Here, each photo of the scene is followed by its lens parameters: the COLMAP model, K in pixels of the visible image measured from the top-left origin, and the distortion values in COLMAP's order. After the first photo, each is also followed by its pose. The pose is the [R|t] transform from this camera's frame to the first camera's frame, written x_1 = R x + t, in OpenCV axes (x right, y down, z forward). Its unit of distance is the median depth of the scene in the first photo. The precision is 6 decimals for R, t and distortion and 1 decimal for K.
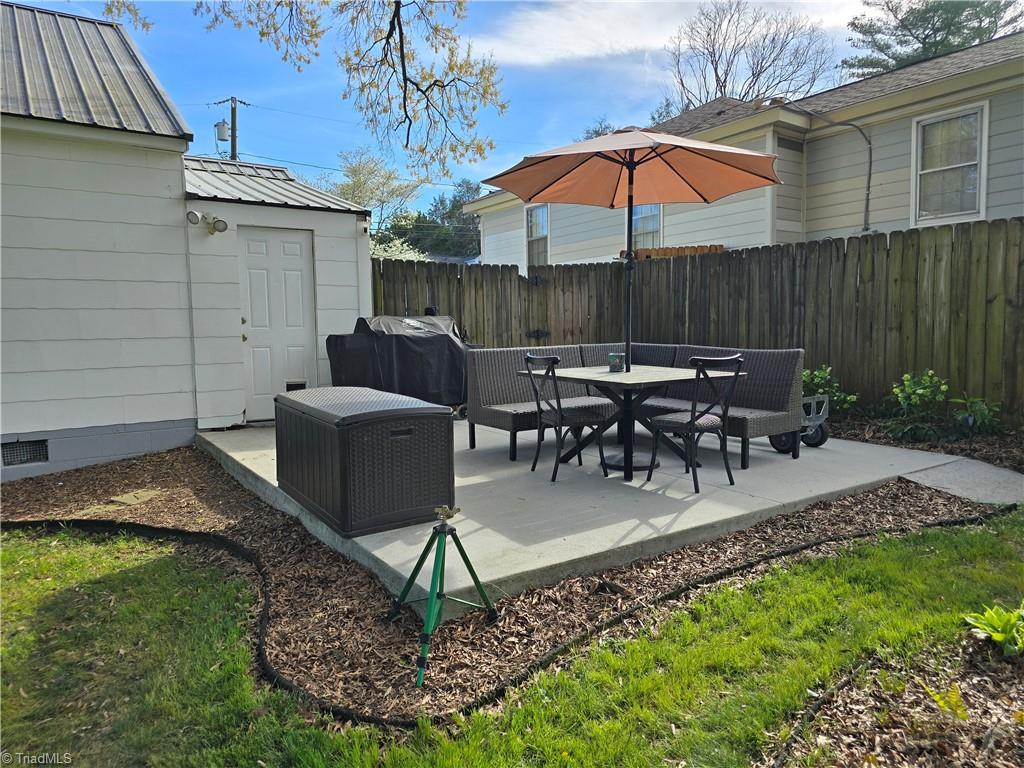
lens RADIAL K [[689.2, 0, 510.9], [0, 689.2, 382.2], [0, 0, 1]] dist [0.060253, -0.054607]
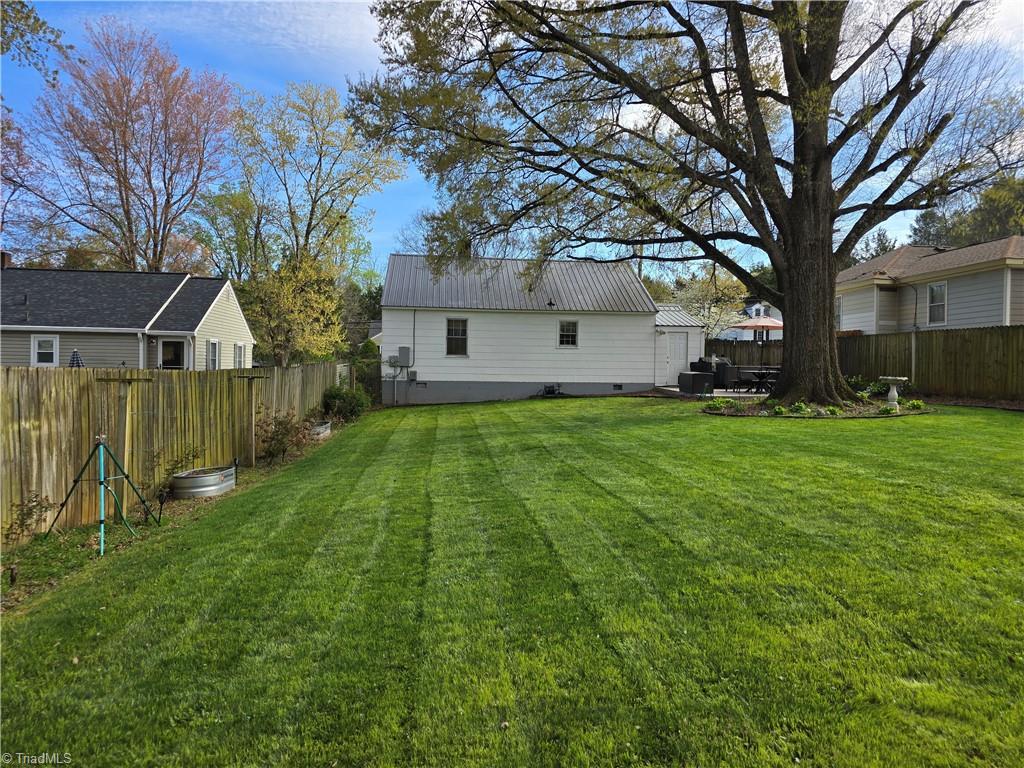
lens RADIAL K [[689.2, 0, 510.5], [0, 689.2, 381.9], [0, 0, 1]] dist [0.060253, -0.054607]
pose [[0.876357, 0.041324, -0.479887, 0.572638], [-0.064509, 0.997407, -0.031916, 0.186211], [0.477323, 0.058927, 0.876750, -2.299886]]
